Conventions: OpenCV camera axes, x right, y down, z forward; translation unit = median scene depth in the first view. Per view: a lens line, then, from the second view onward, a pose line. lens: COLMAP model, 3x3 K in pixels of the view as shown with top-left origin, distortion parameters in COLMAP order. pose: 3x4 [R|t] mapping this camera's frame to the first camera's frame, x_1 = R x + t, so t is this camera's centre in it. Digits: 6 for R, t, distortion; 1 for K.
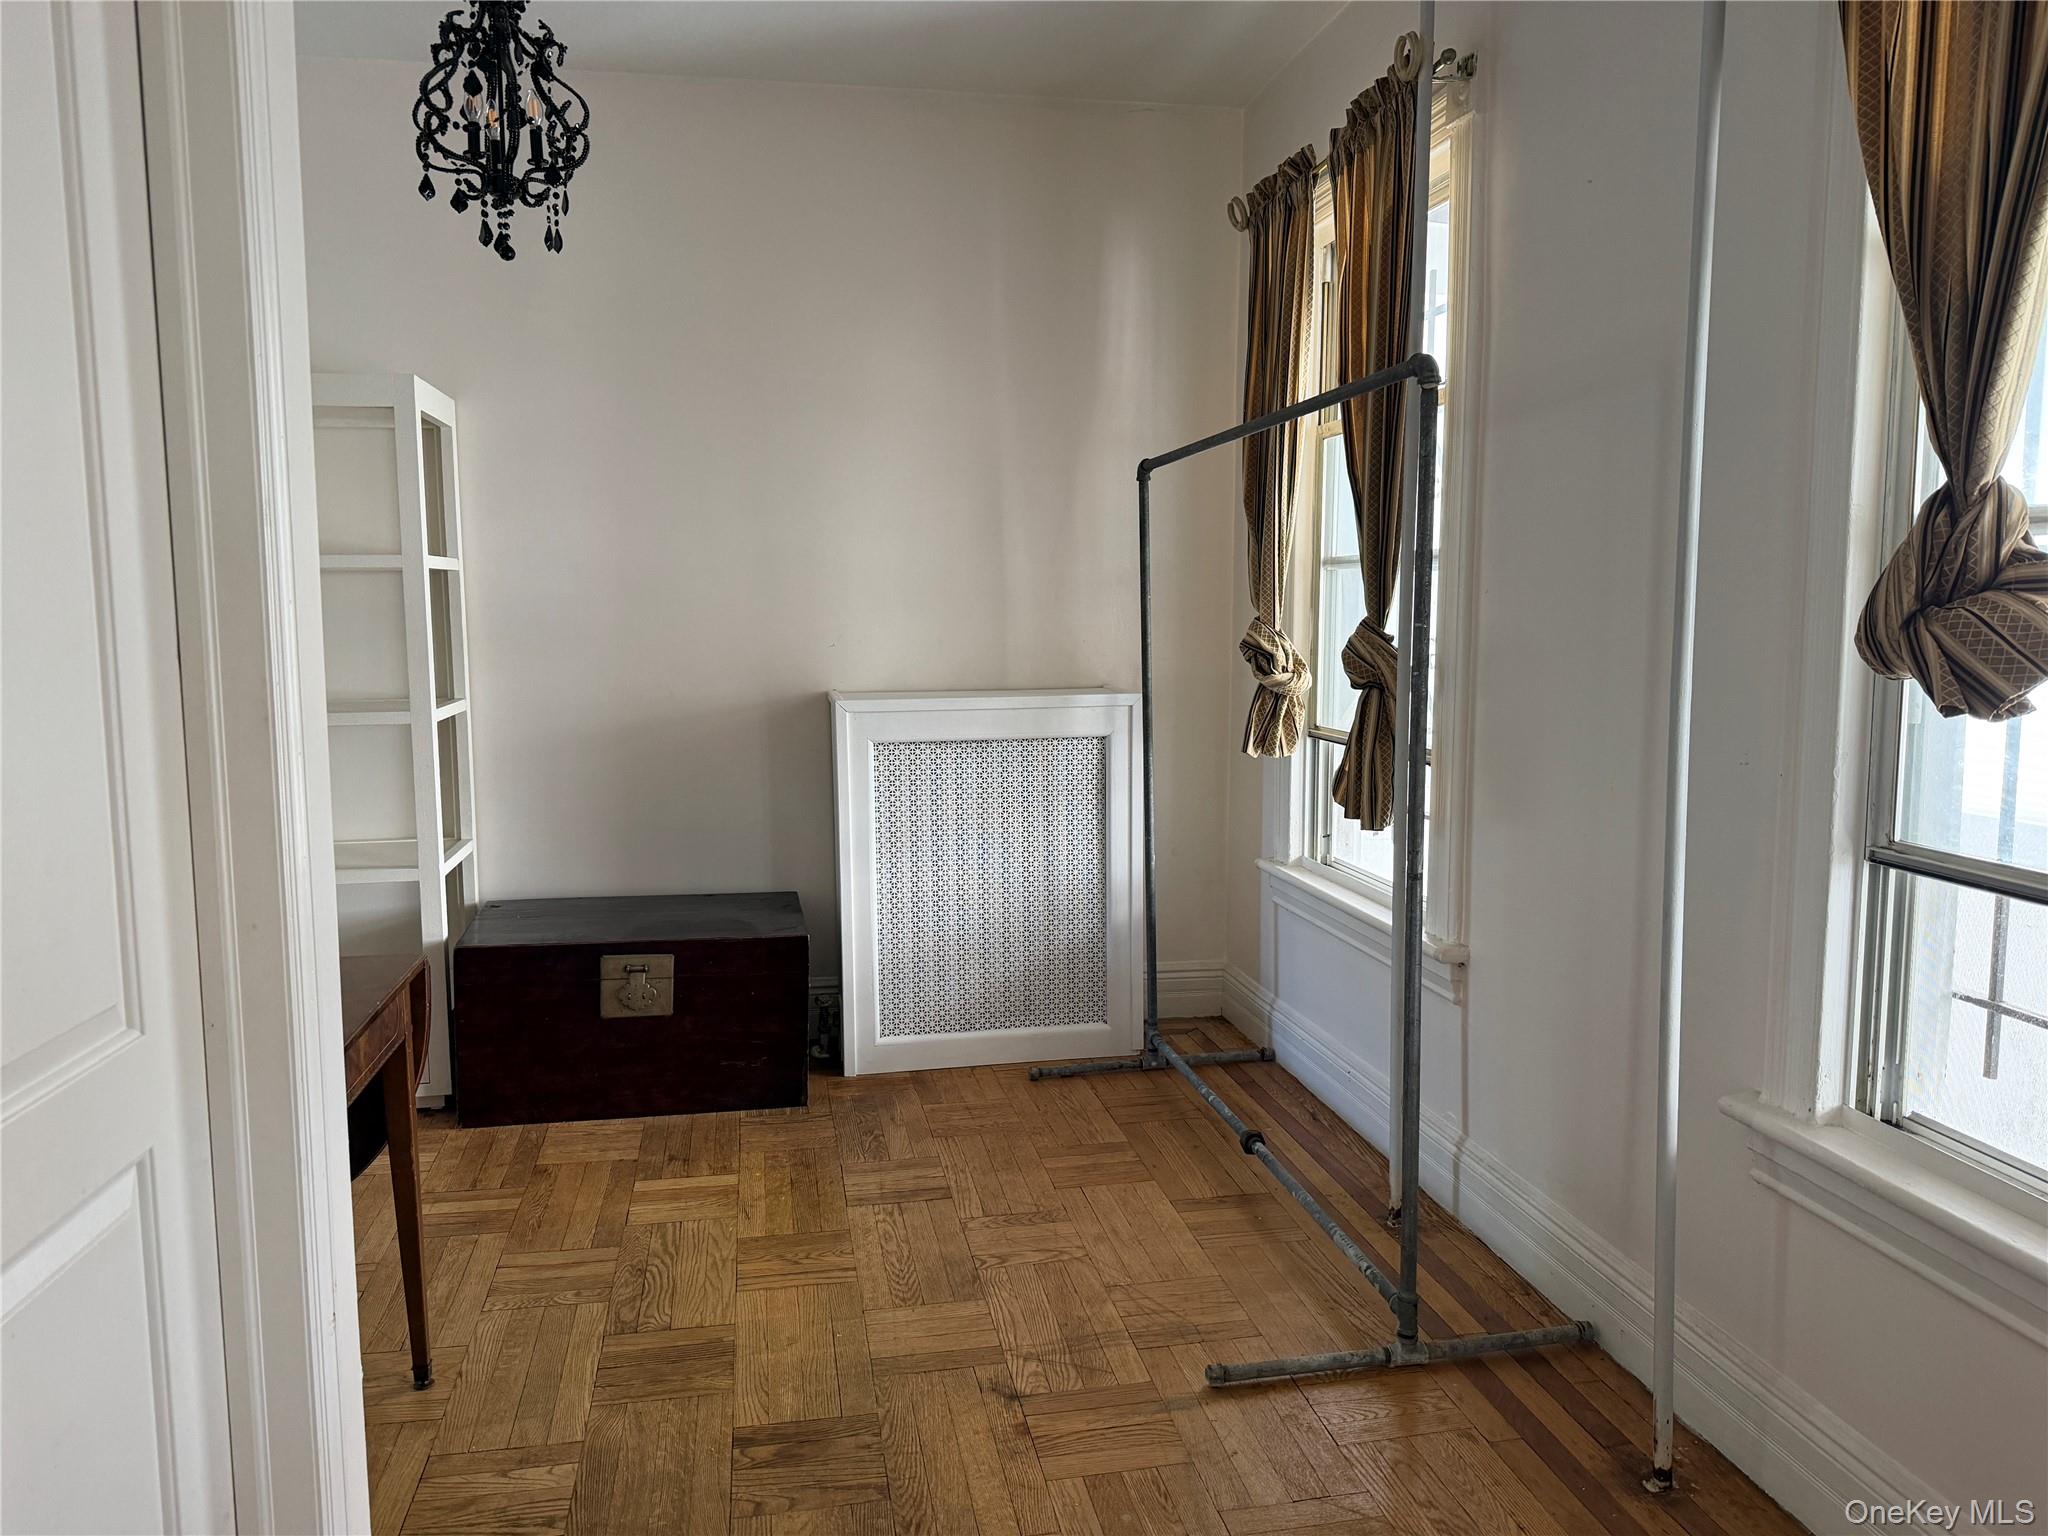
lens RADIAL K [[1431.6, 0, 1023.7], [0, 1431.6, 762.4], [0, 0, 1]] dist [0.007000, -0.006602]
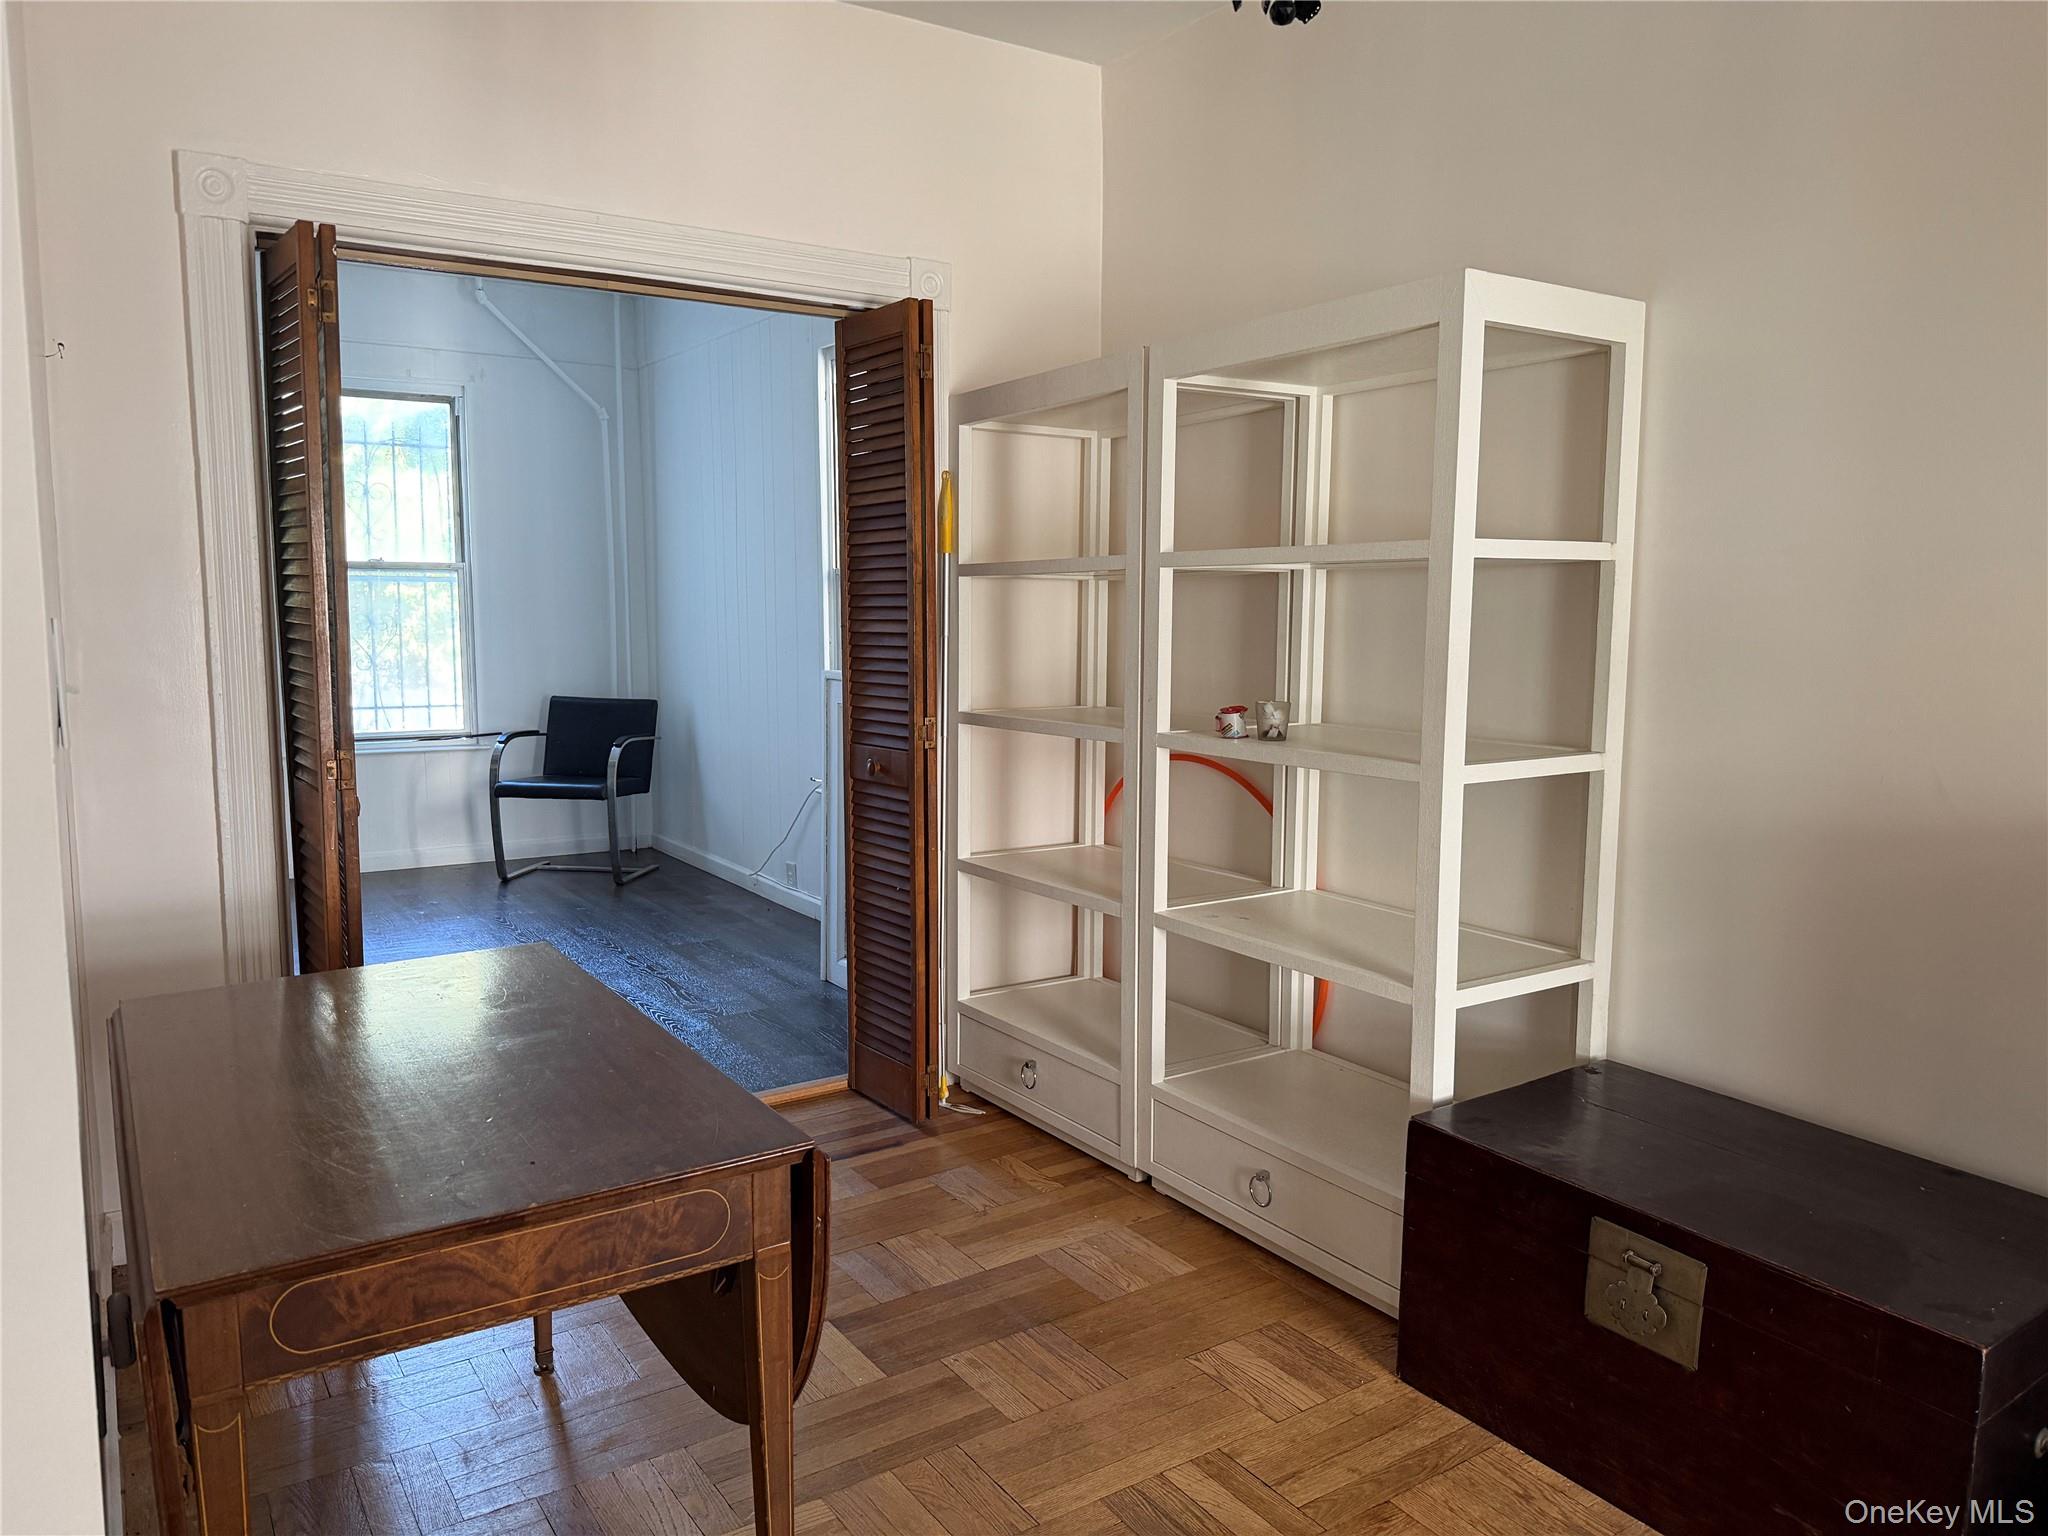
lens RADIAL K [[1431.6, 0, 1033.4], [0, 1431.6, 765.8], [0, 0, 1]] dist [0.007000, -0.006602]
pose [[0.394347, 0.114765, -0.911767, 0.125769], [-0.118270, 0.990258, 0.073492, -0.061980], [0.911319, 0.078853, 0.404078, 0.535990]]
